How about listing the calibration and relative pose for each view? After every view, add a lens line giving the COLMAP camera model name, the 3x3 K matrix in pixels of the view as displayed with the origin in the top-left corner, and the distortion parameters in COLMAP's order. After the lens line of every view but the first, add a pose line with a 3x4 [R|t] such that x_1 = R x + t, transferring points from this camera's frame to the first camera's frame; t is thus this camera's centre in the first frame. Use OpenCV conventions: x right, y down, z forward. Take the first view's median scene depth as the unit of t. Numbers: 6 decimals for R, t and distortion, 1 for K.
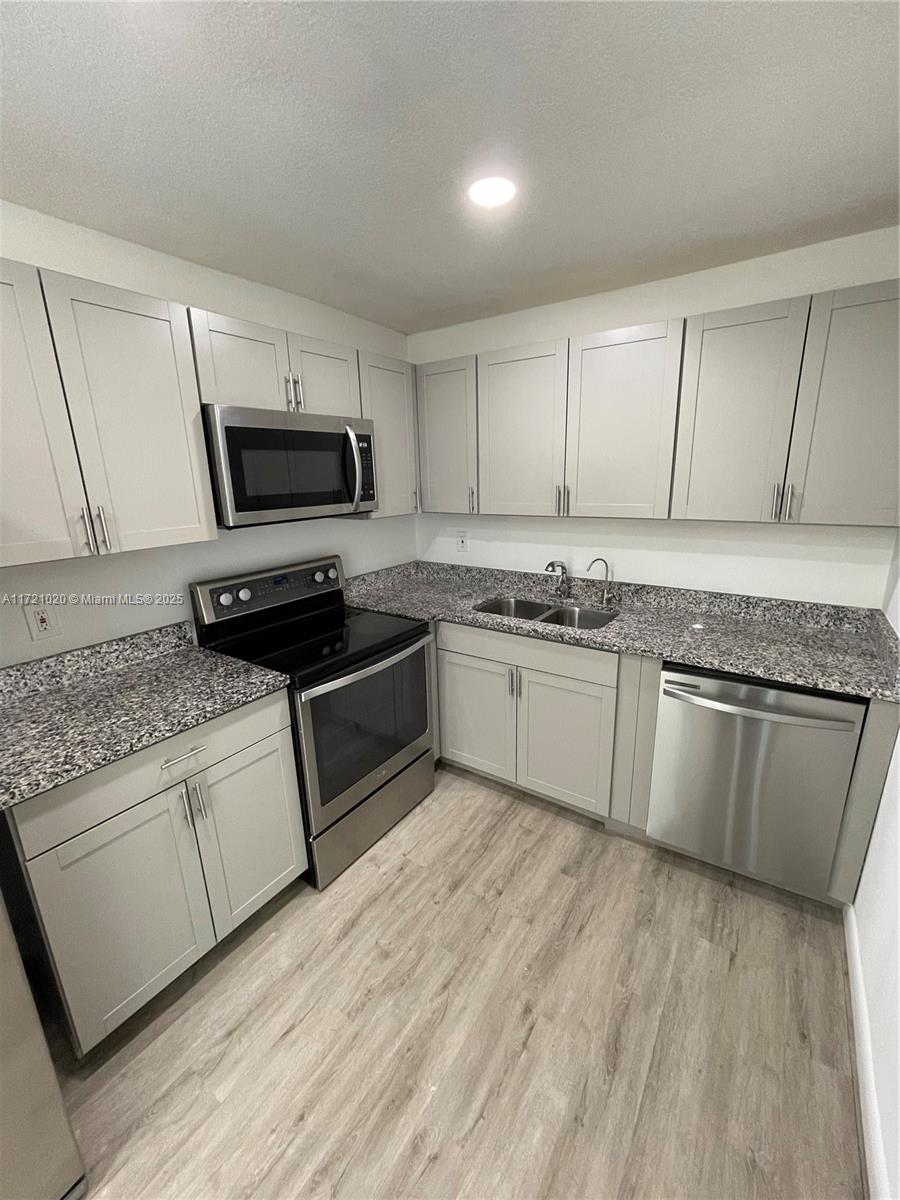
lens RADIAL K [[482.9, 0, 451.9], [0, 482.9, 593.8], [0, 0, 1]] dist [-0.010053, 0.003759]
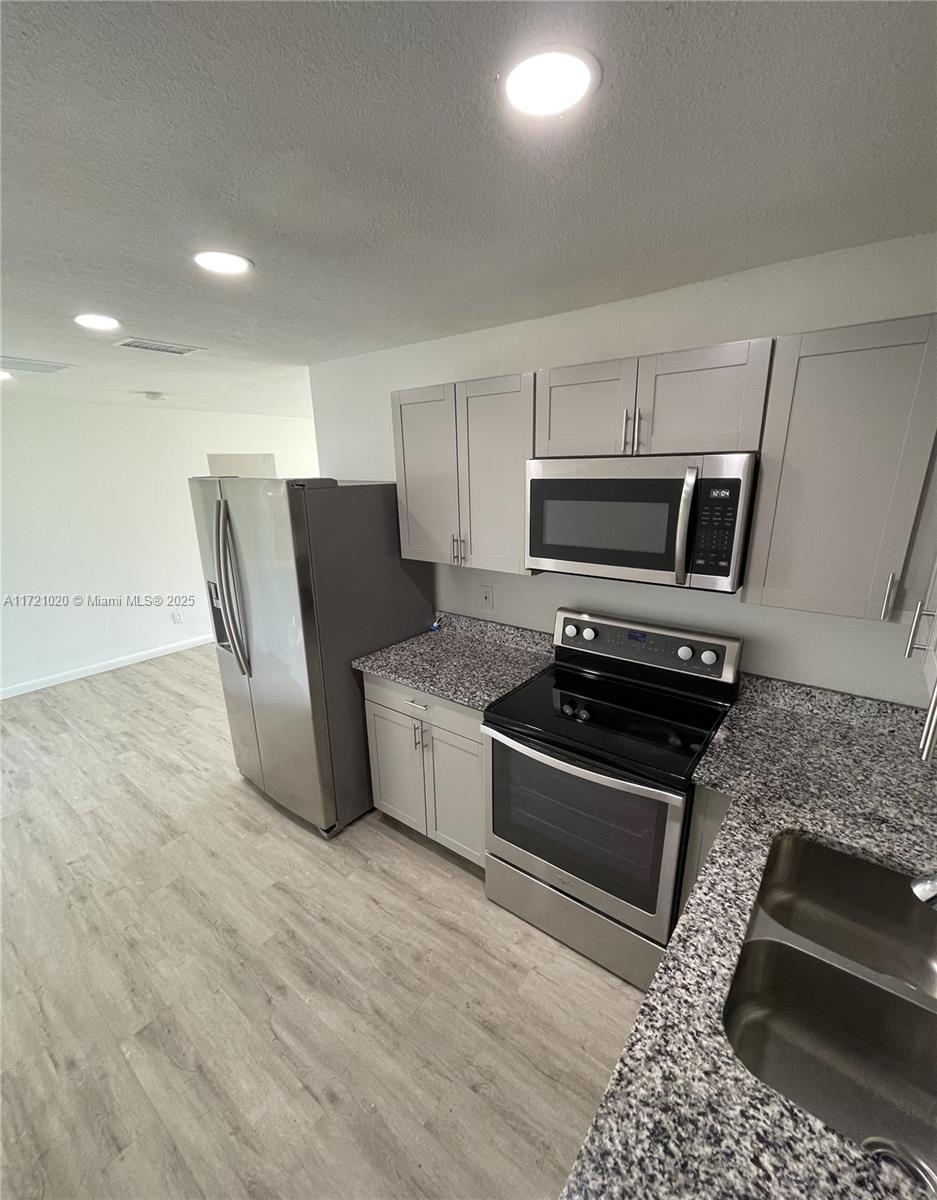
lens RADIAL K [[502.4, 0, 476.9], [0, 502.4, 620.3], [0, 0, 1]] dist [-0.008152, 0.003719]
pose [[-0.051155, 0.318620, -0.946501, 0.659345], [-0.227302, 0.919154, 0.321699, -0.357836], [0.972480, 0.231599, 0.025403, 0.847702]]
